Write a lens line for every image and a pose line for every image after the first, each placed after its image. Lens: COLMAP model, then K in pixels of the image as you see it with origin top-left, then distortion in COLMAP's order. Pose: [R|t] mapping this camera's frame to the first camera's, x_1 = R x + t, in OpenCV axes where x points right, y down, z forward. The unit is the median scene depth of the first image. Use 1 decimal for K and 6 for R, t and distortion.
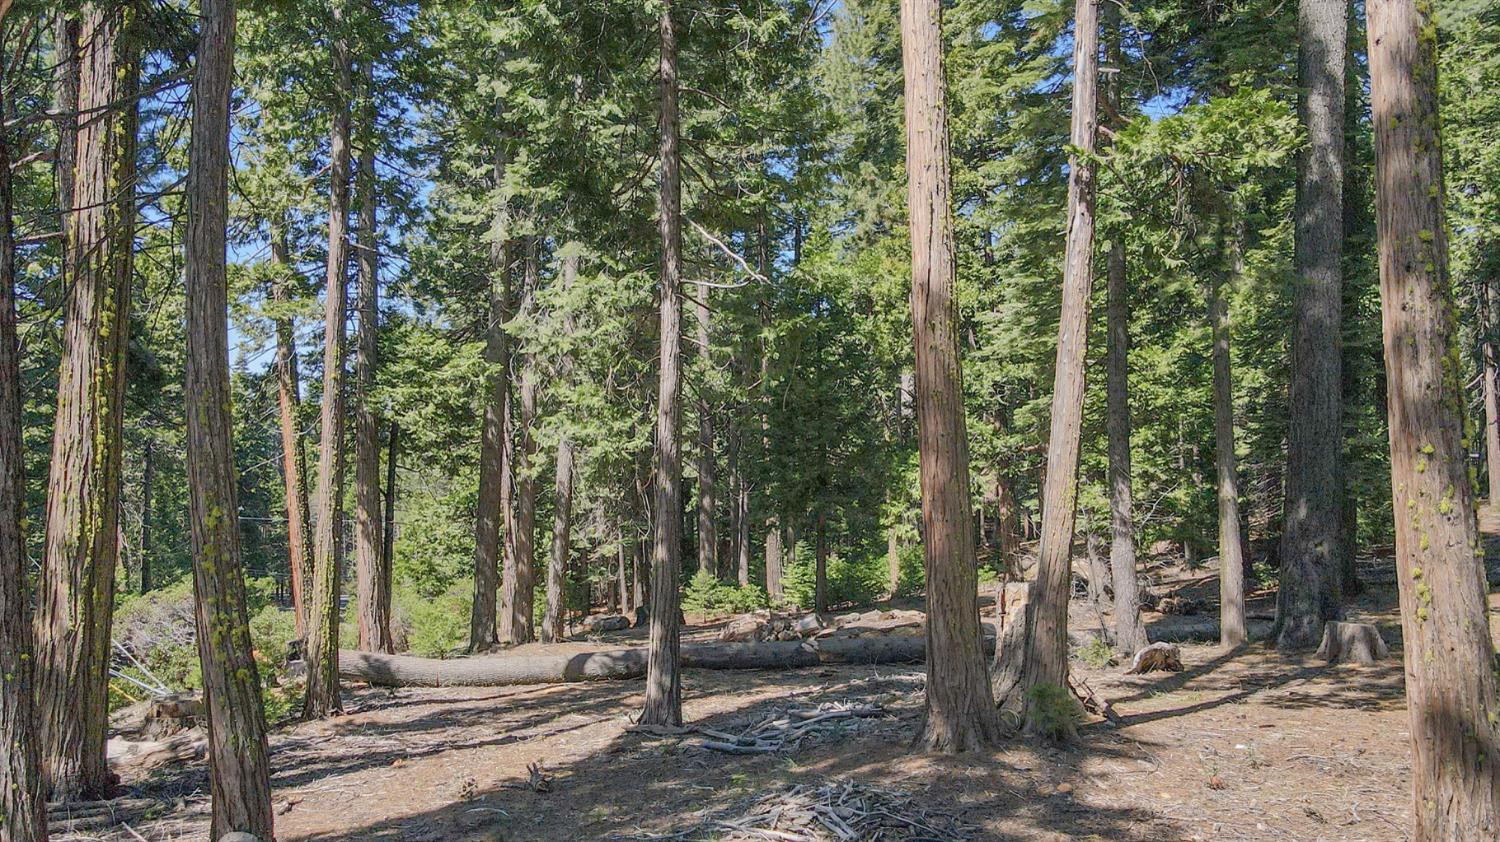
lens RADIAL K [[1119.6, 0, 750.0], [0, 1119.6, 421.0], [0, 0, 1]] dist [-0.009204, 0.061697]
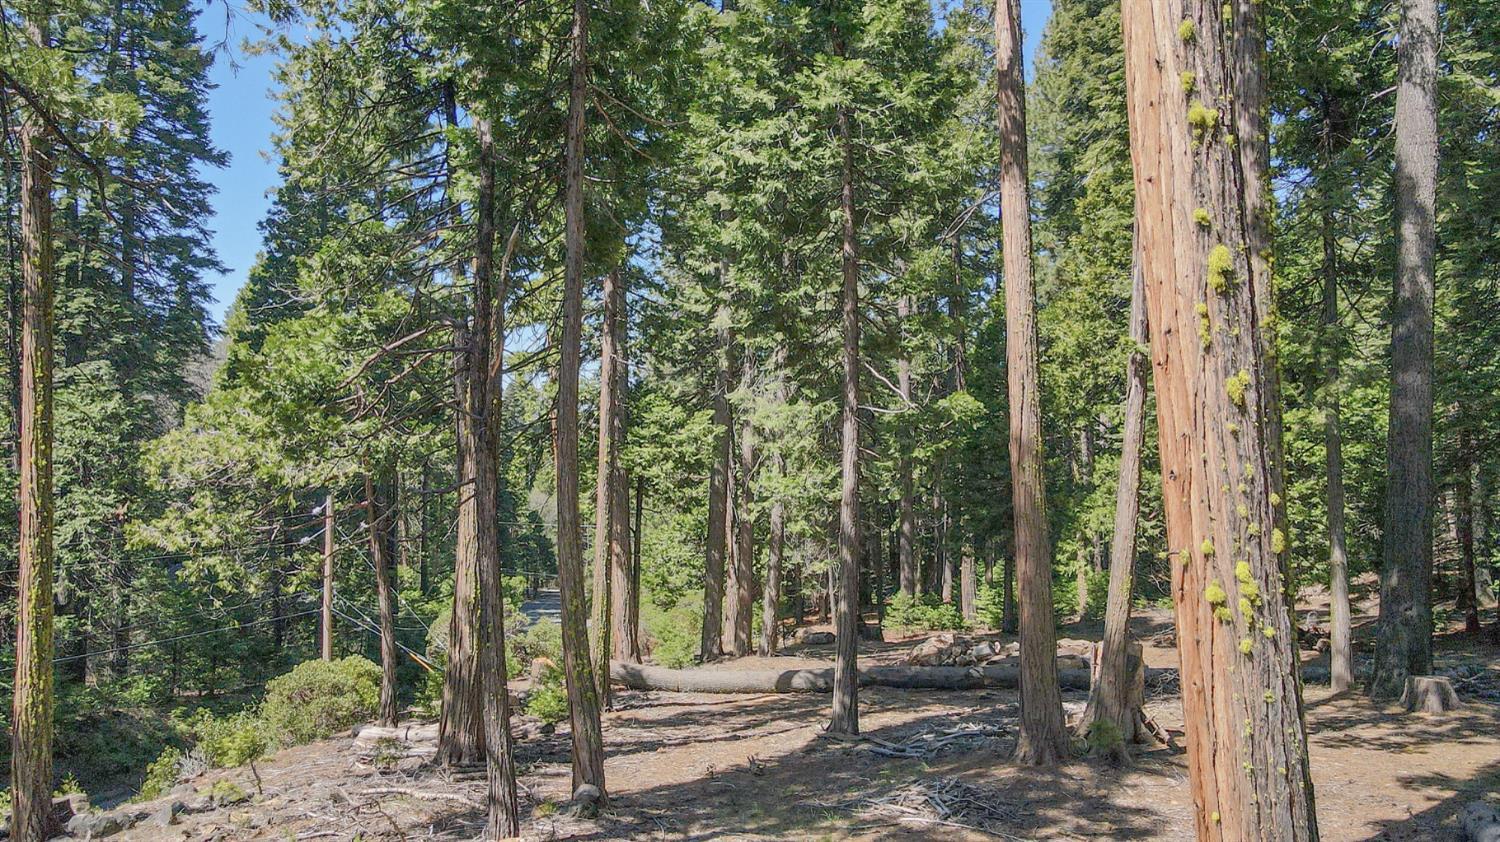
lens RADIAL K [[1119.6, 0, 750.0], [0, 1119.6, 421.0], [0, 0, 1]] dist [-0.009204, 0.061697]
pose [[0.981411, -0.000801, -0.191918, 0.048376], [0.000933, 0.999999, 0.000598, -0.075115], [0.191918, -0.000766, 0.981411, -0.247411]]
